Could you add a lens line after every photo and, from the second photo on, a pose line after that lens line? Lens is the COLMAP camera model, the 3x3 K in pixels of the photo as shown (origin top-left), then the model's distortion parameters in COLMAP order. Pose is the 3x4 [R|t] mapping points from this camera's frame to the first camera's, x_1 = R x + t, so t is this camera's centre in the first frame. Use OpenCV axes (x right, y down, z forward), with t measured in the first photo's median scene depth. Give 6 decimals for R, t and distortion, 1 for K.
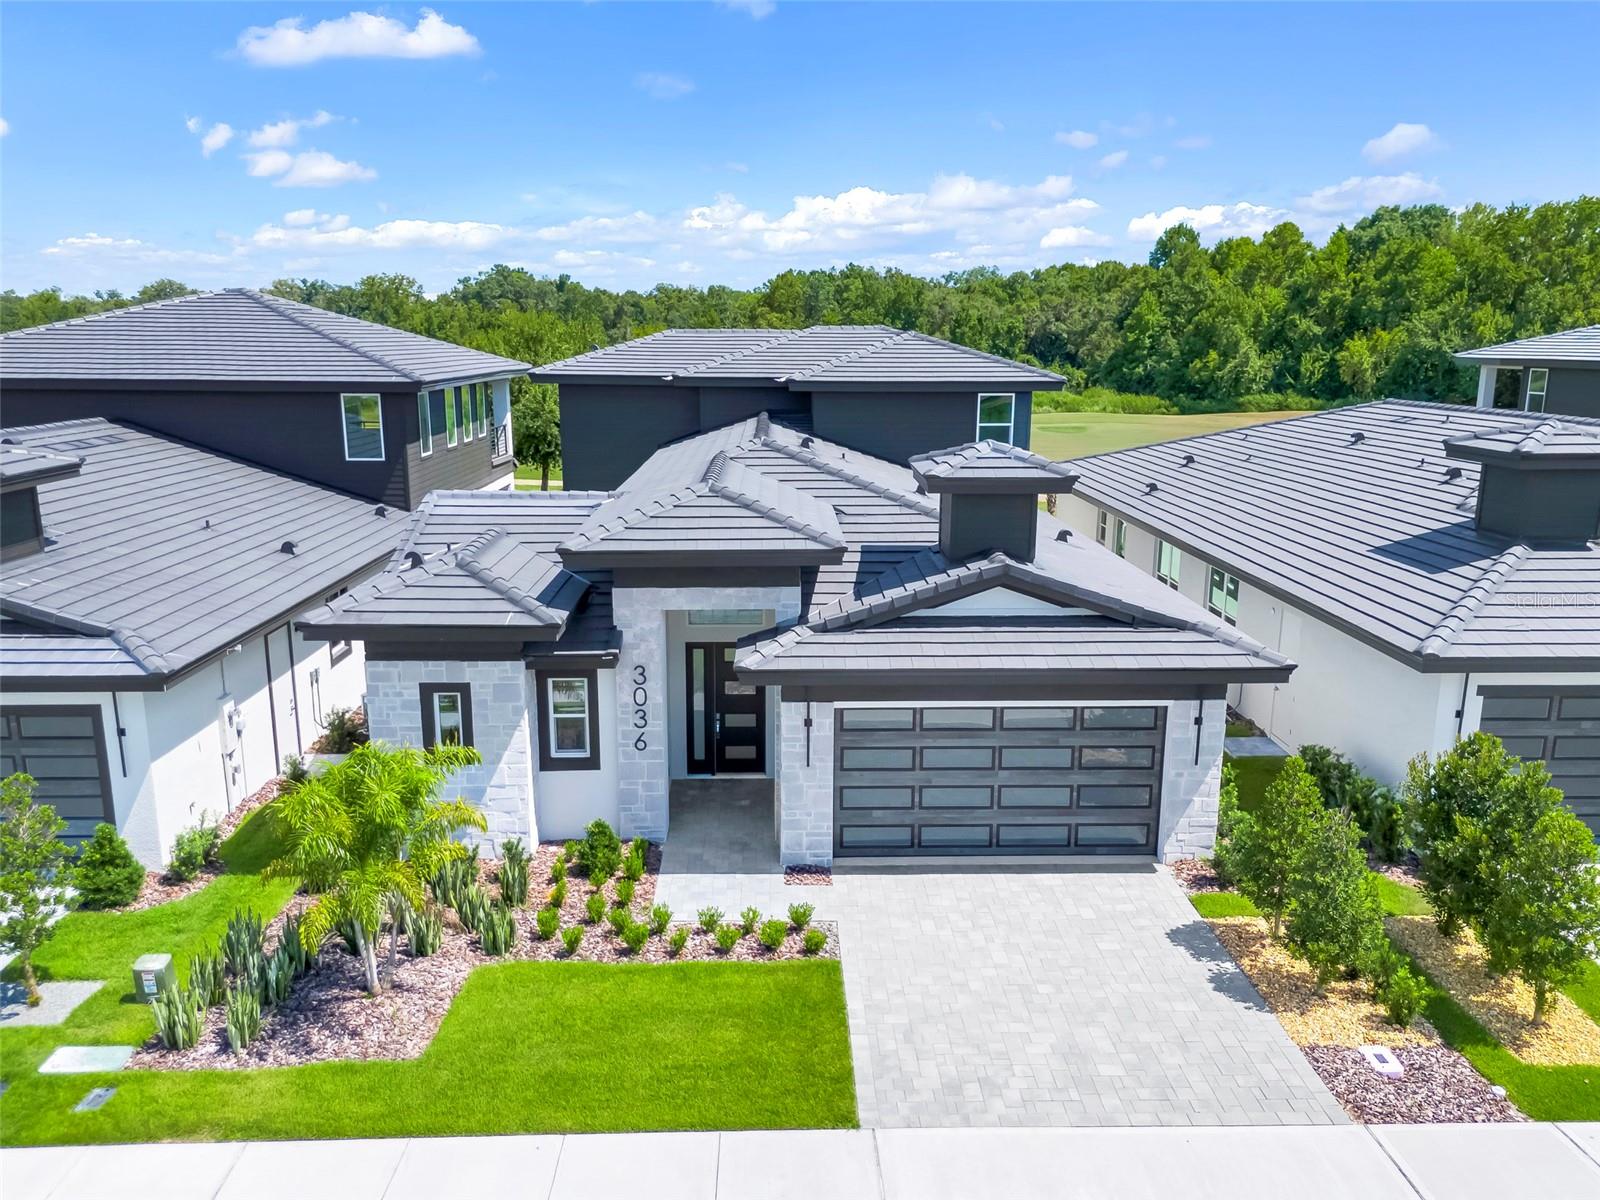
lens RADIAL K [[1192.1, 0, 799.3], [0, 1192.1, 596.6], [0, 0, 1]] dist [0.068303, -0.063609]
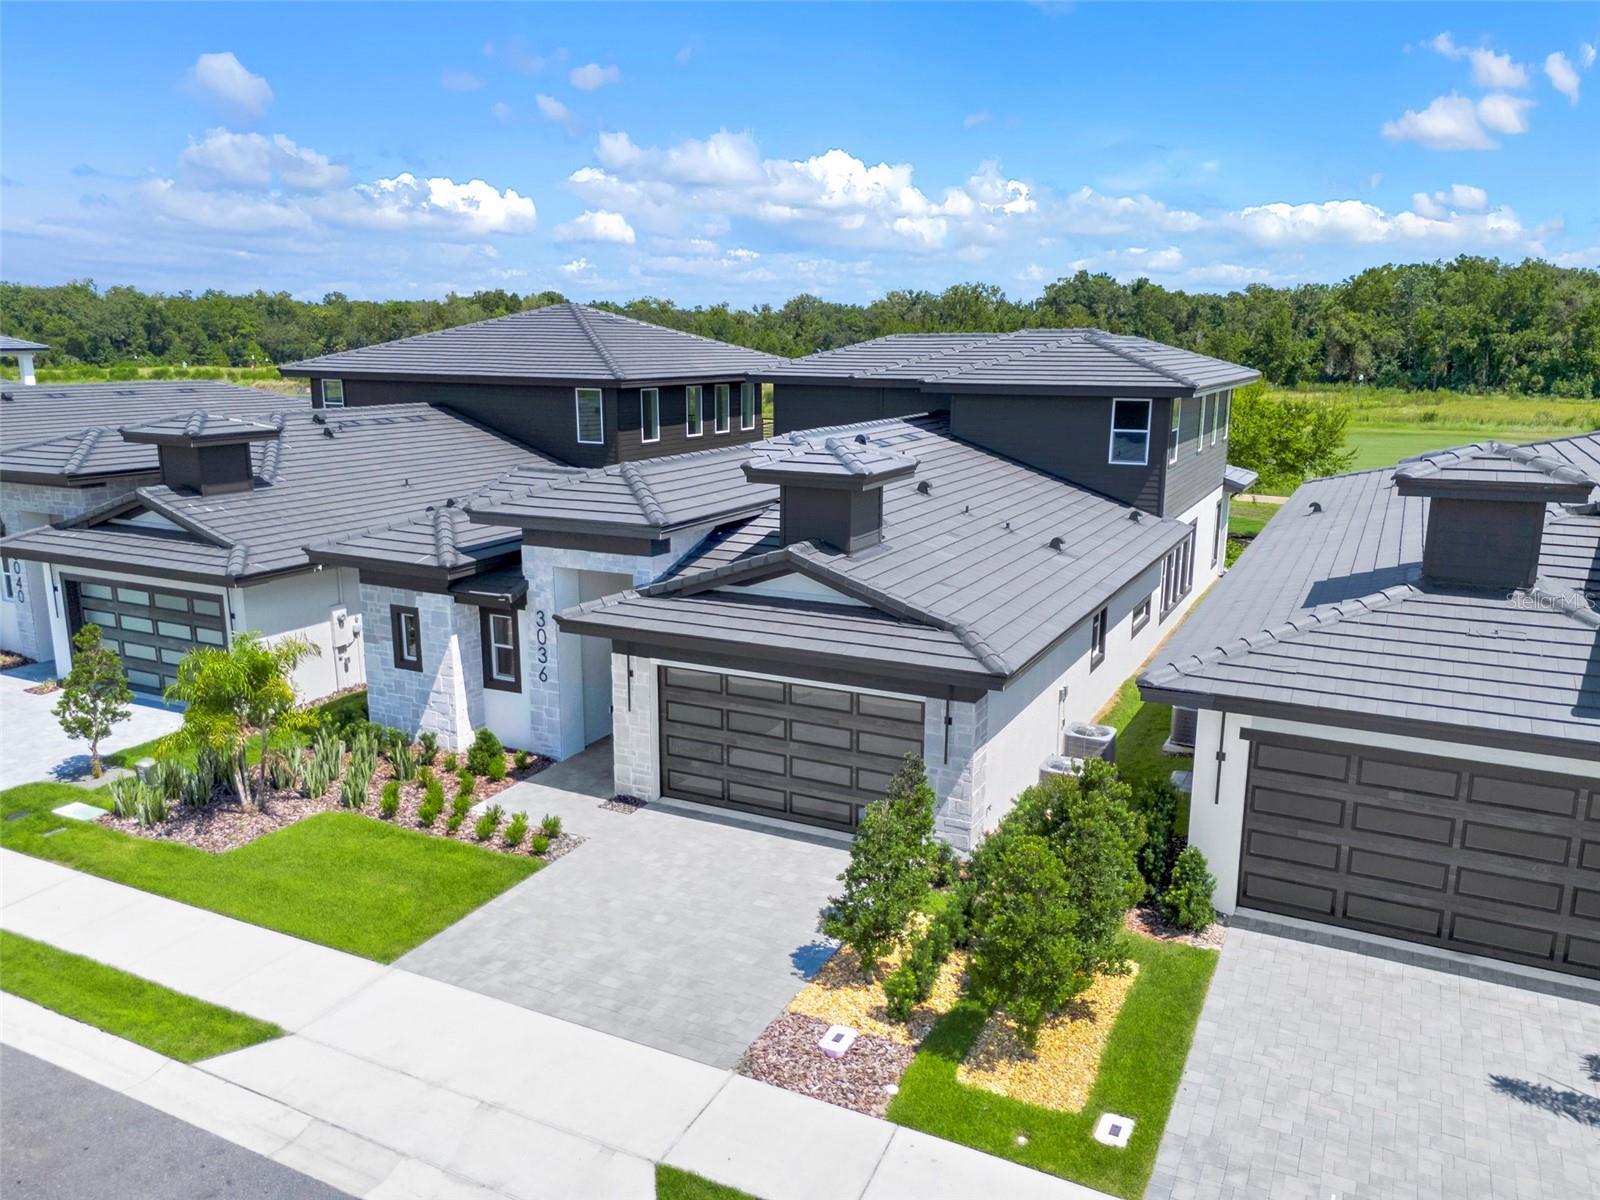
lens RADIAL K [[1180.4, 0, 802.0], [0, 1180.4, 603.6], [0, 0, 1]] dist [0.080608, -0.083481]
pose [[0.879956, 0.102905, -0.463775, 0.656609], [-0.101139, 0.994457, 0.028757, -0.010984], [0.464163, 0.021601, 0.885486, 0.054959]]
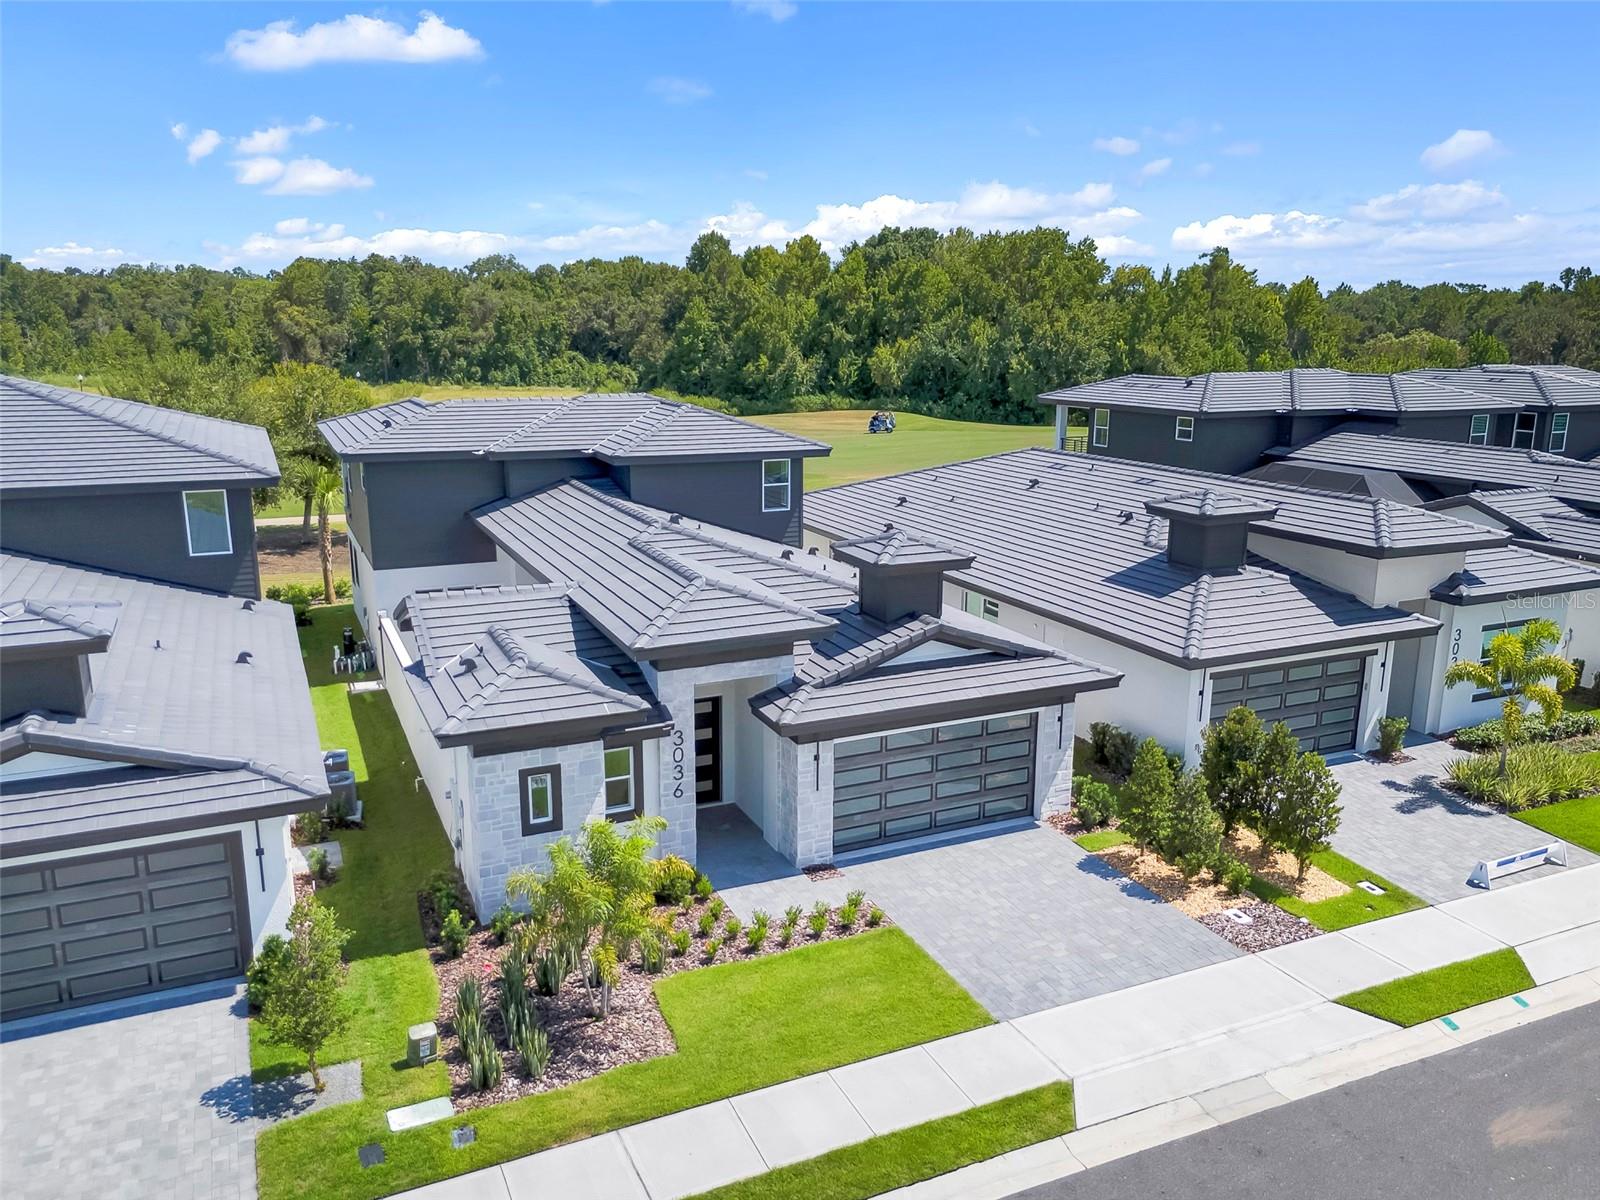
lens RADIAL K [[1203.2, 0, 798.7], [0, 1203.2, 599.9], [0, 0, 1]] dist [0.073550, -0.069719]
pose [[0.920147, -0.088811, 0.381369, -0.486594], [0.082660, 0.996047, 0.032515, -0.109744], [-0.382749, 0.001605, 0.923851, -0.218966]]
